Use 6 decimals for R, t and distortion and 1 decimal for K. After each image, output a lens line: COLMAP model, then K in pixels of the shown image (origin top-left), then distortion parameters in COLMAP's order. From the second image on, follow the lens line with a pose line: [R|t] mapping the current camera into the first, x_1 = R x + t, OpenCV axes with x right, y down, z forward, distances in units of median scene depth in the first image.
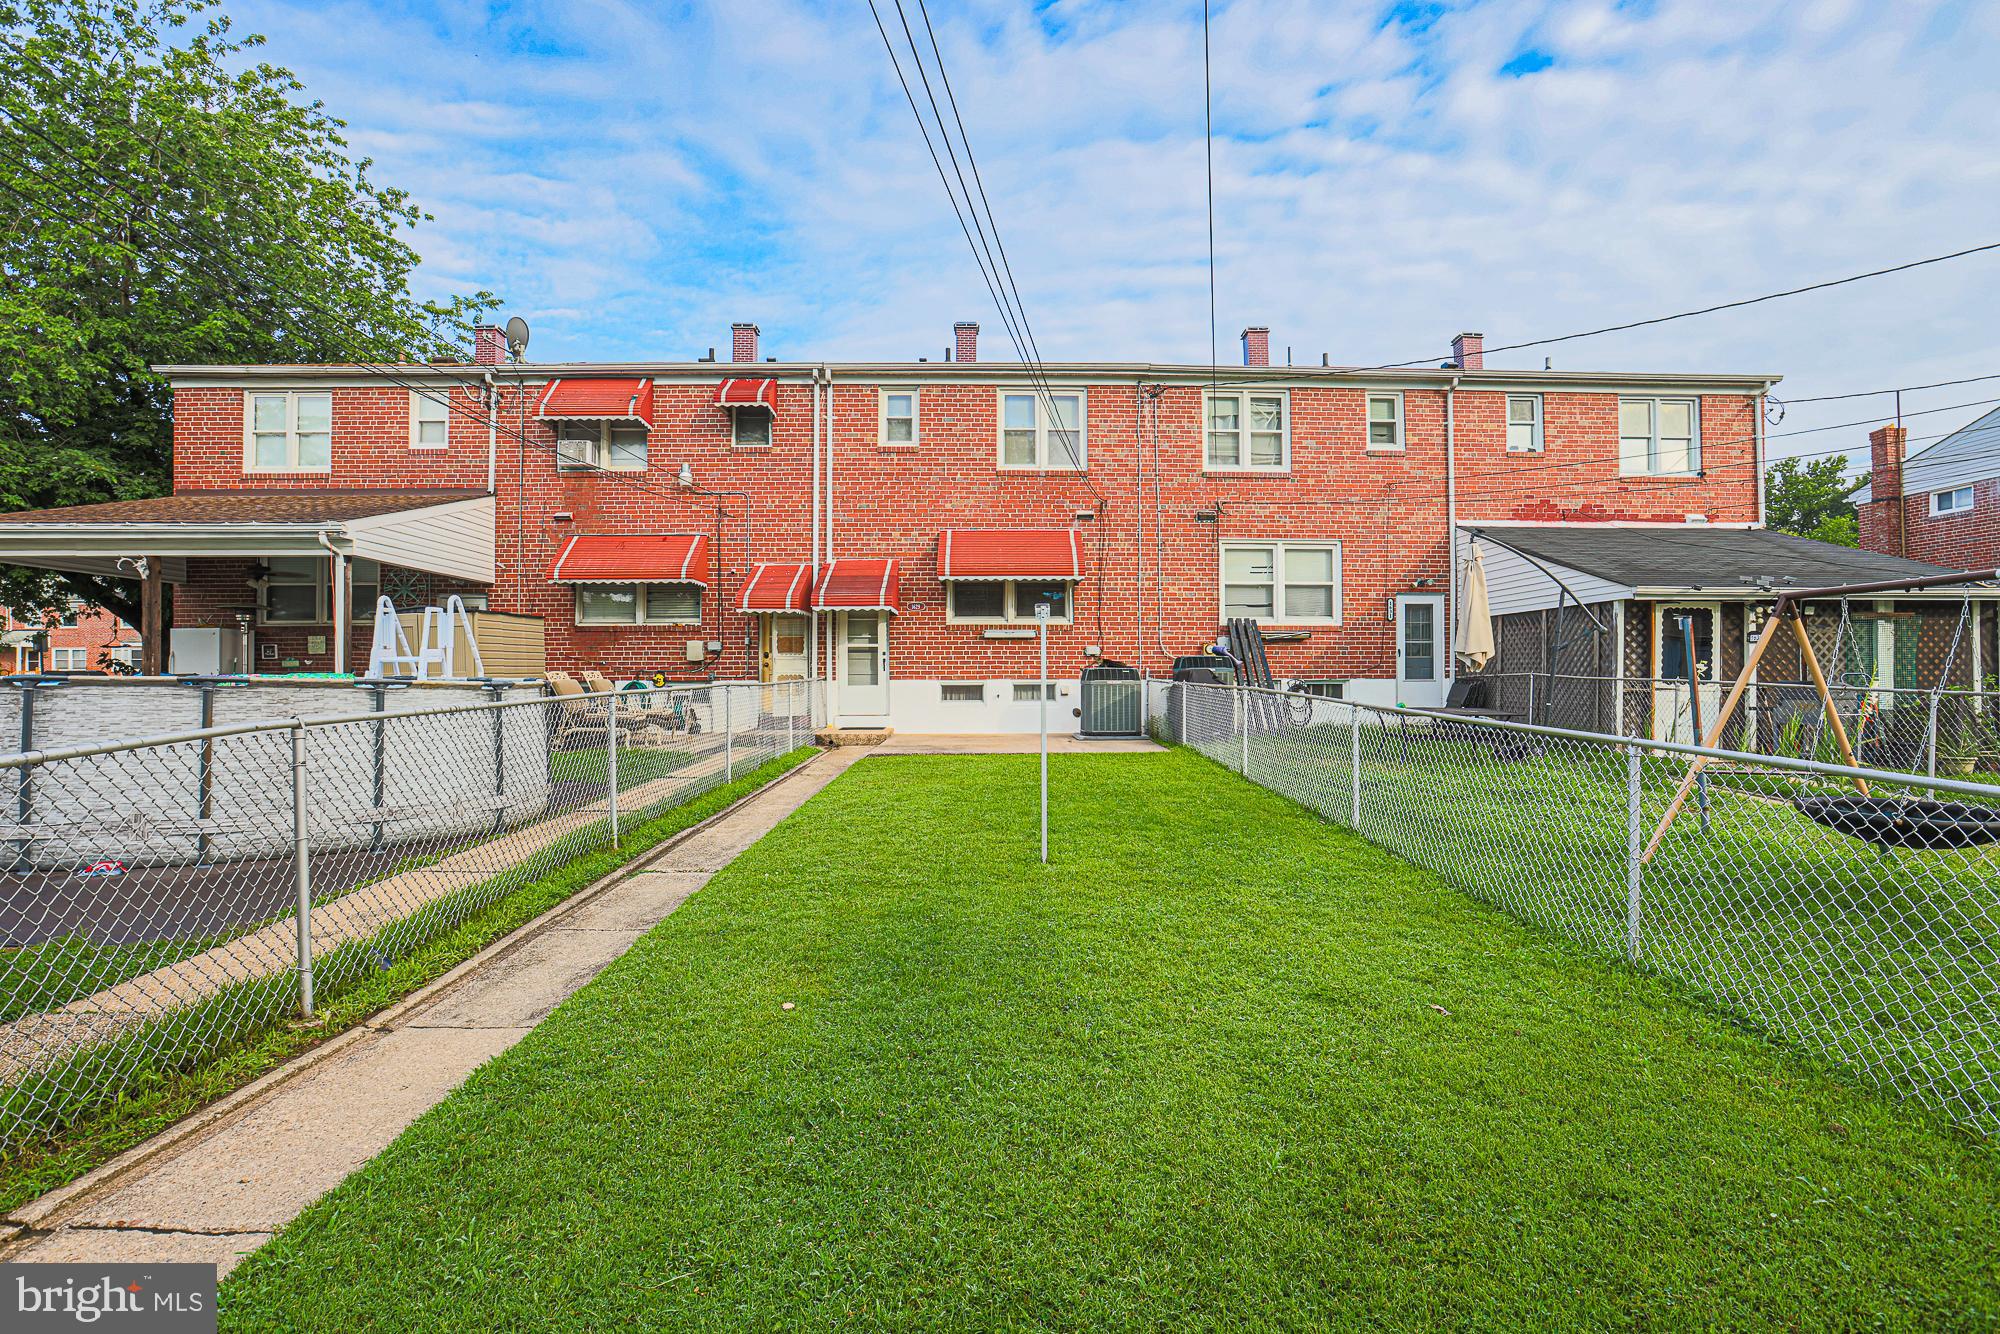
lens RADIAL K [[930.6, 0, 991.9], [0, 930.6, 637.5], [0, 0, 1]] dist [-0.032441, 0.015402]
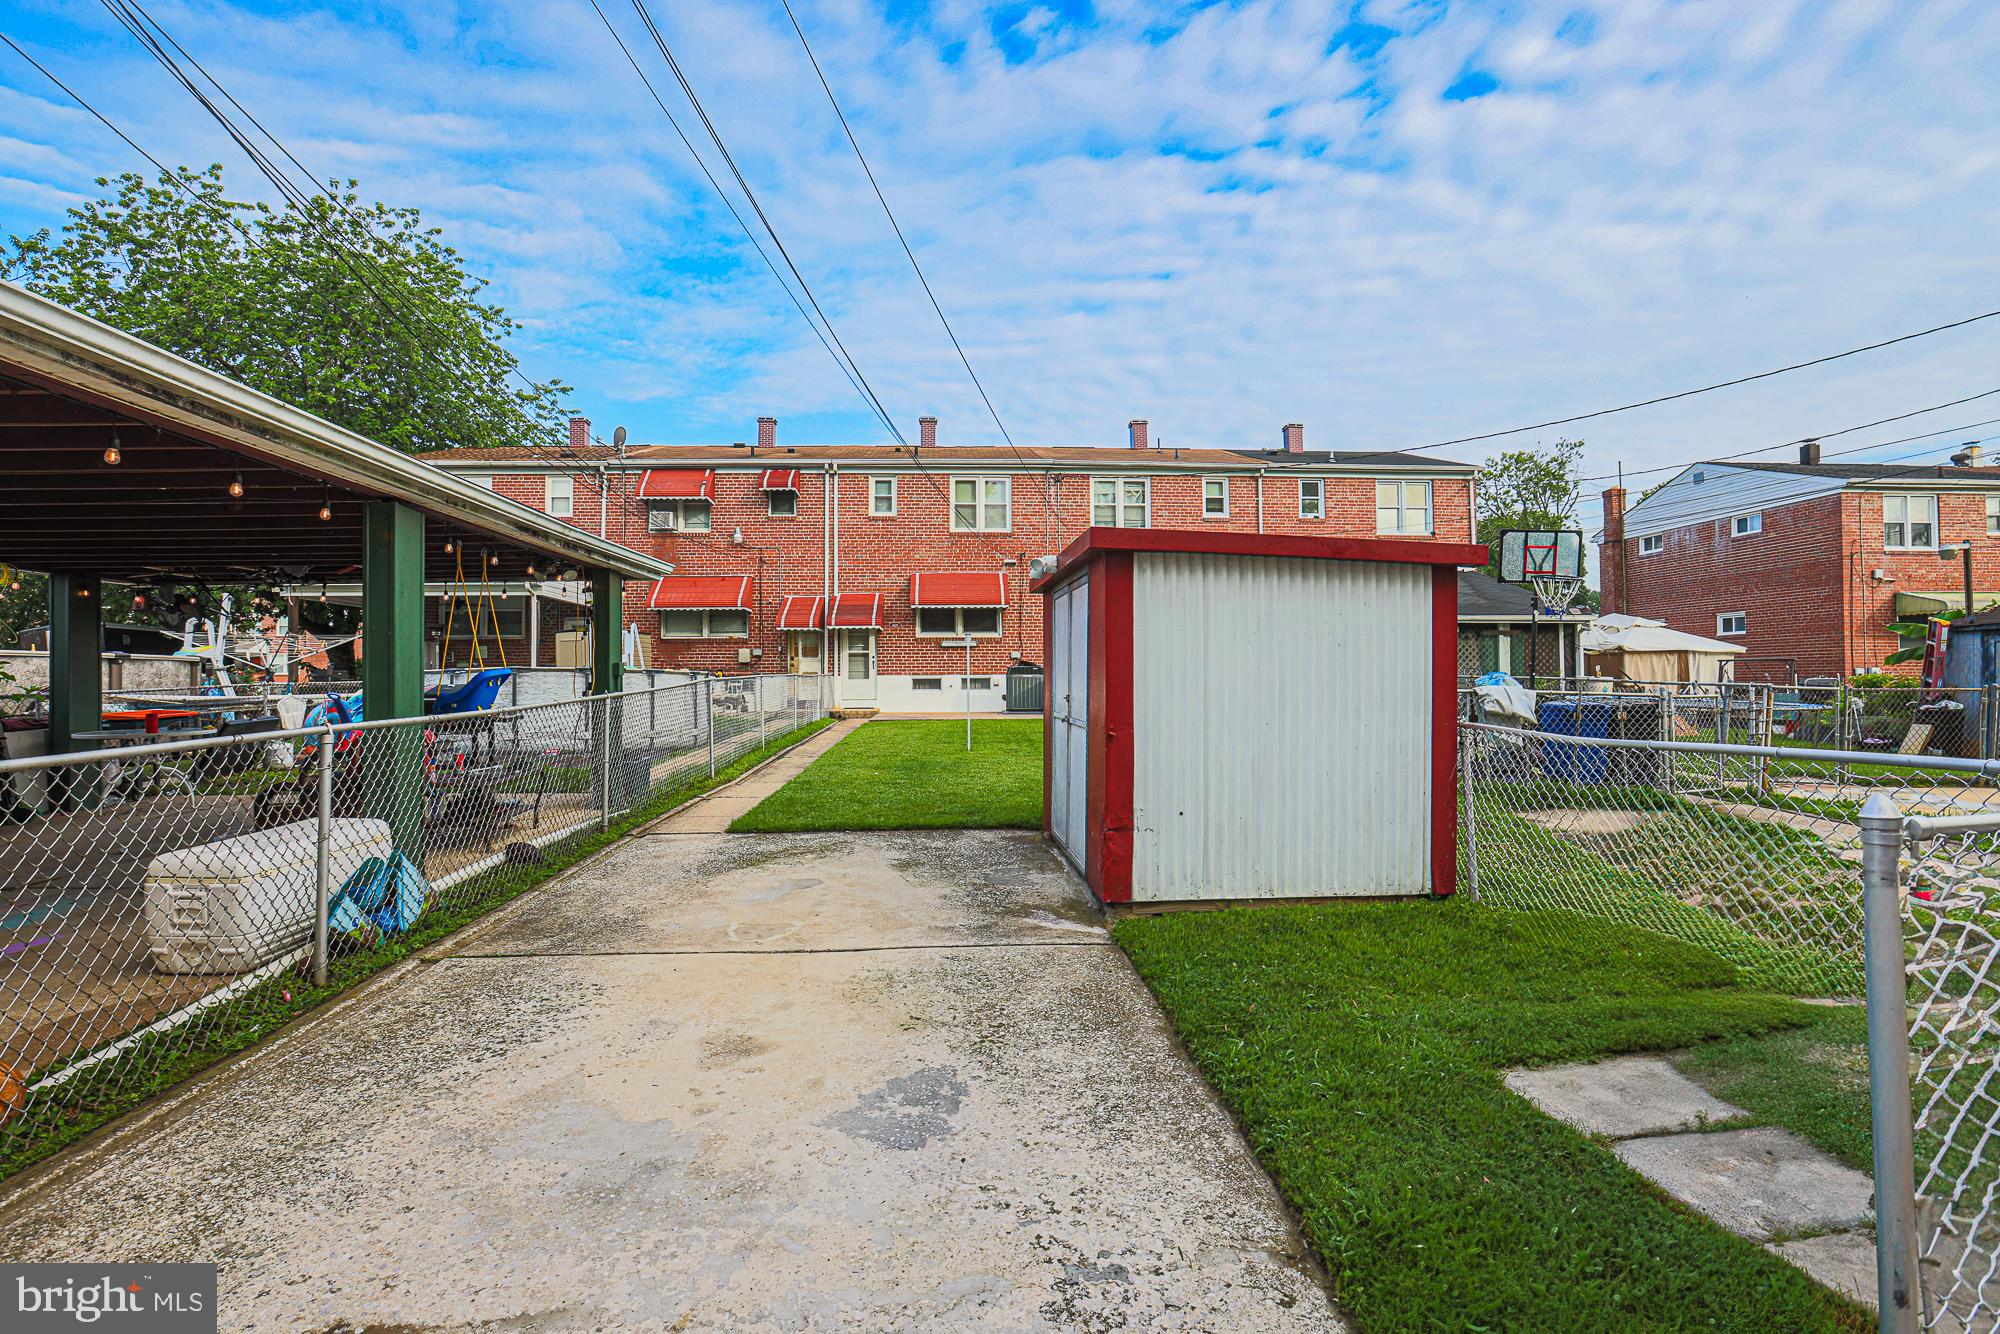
lens RADIAL K [[930.6, 0, 991.9], [0, 930.6, 637.5], [0, 0, 1]] dist [-0.032441, 0.015402]
pose [[0.999162, -0.001169, 0.040909, 0.010782], [0.001370, 0.999987, -0.004888, -0.006397], [-0.040903, 0.004940, 0.999151, -0.463856]]
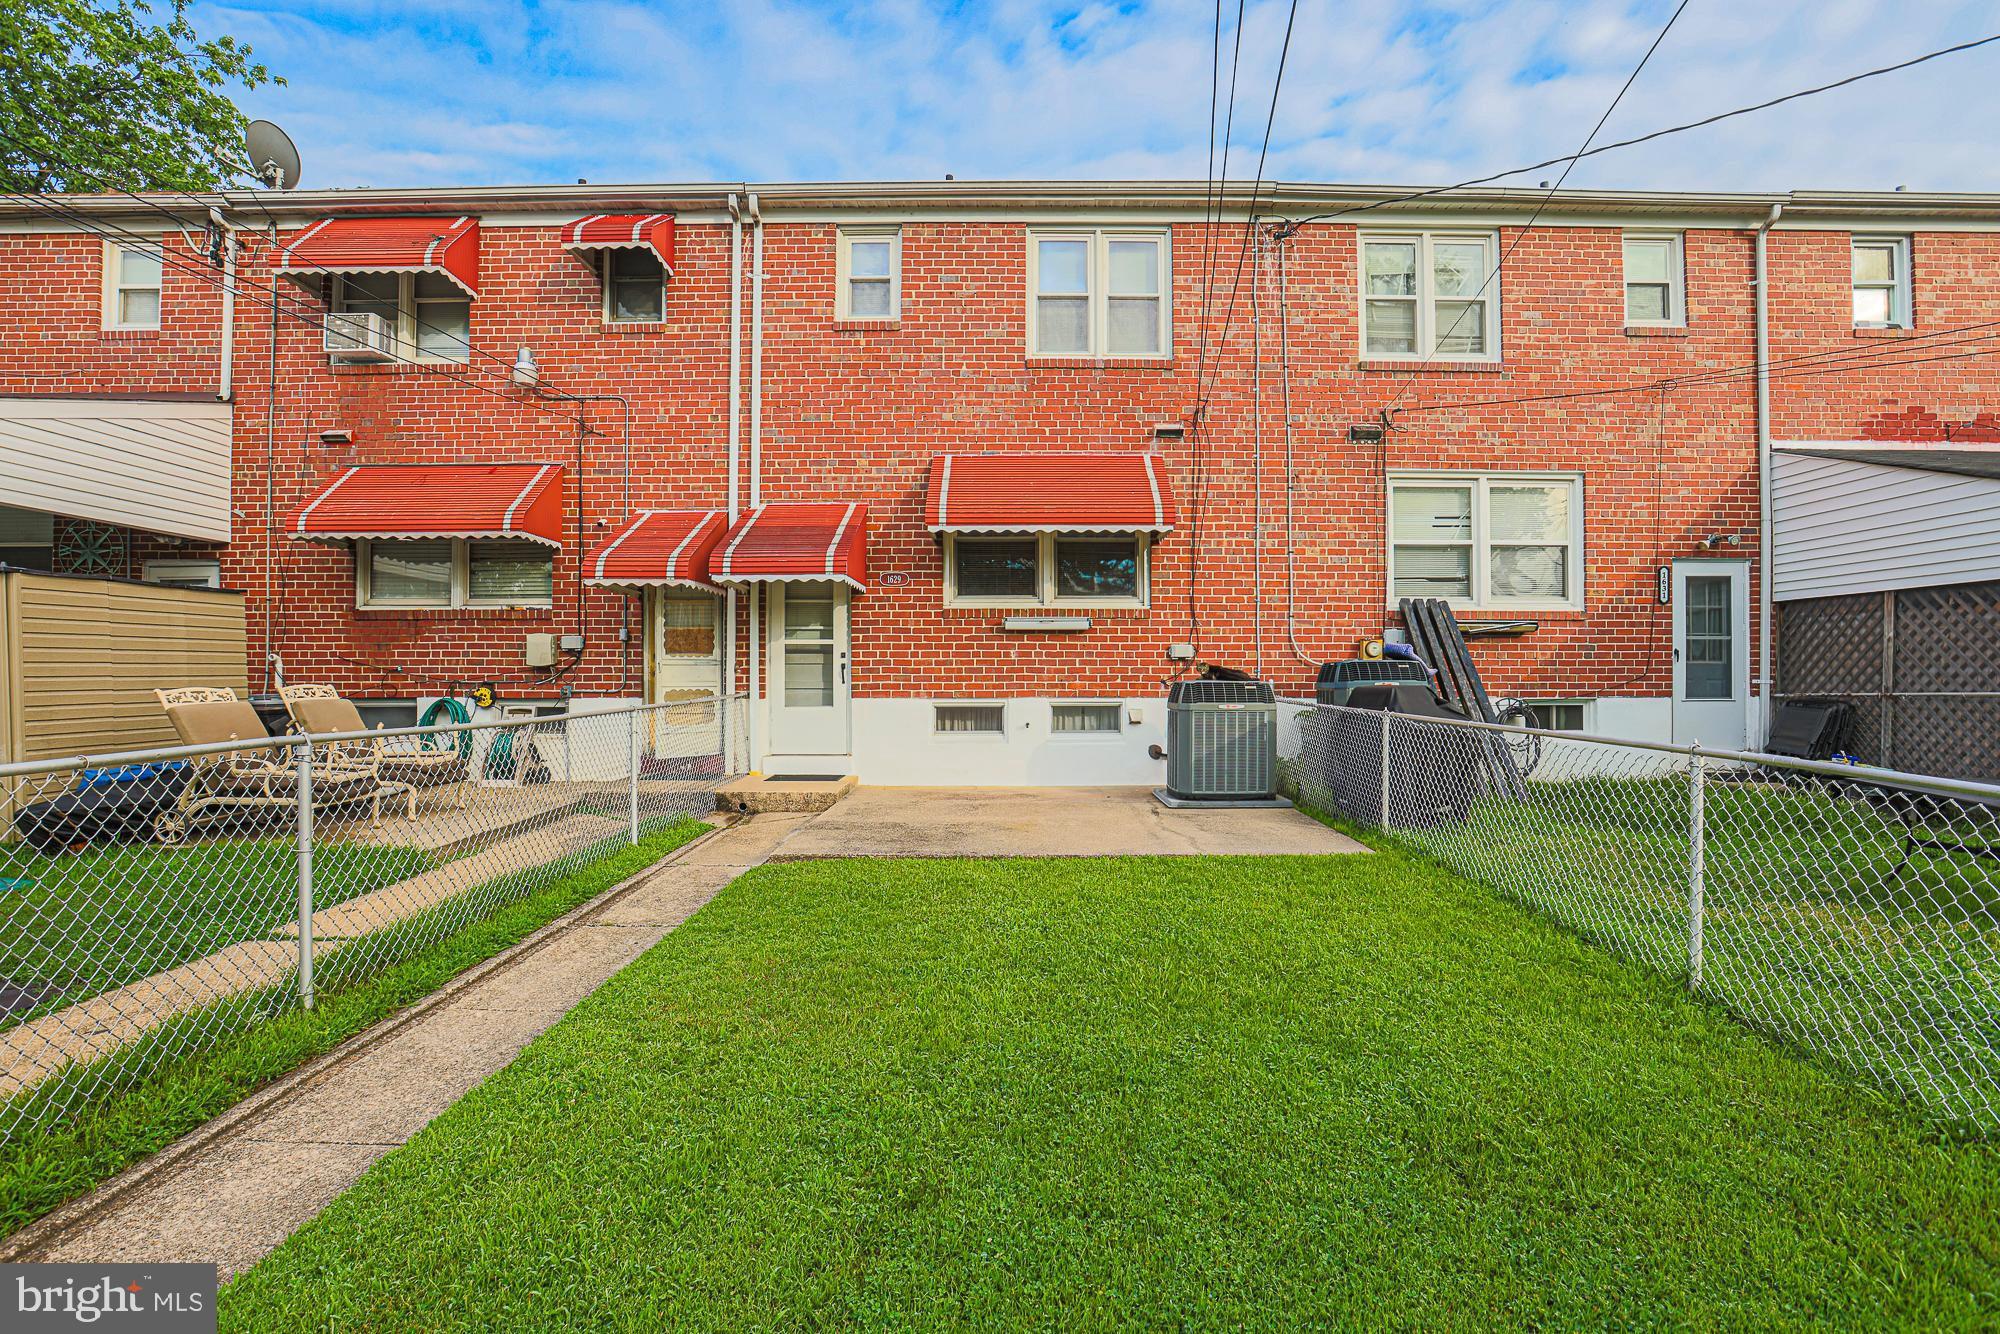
lens RADIAL K [[894.4, 0, 971.9], [0, 894.4, 637.7], [0, 0, 1]] dist [-0.027298, 0.000096]
pose [[0.999045, 0.001289, -0.043685, -0.004232], [-0.001378, 0.999997, -0.002023, 0.006668], [0.043682, 0.002081, 0.999043, 0.401324]]
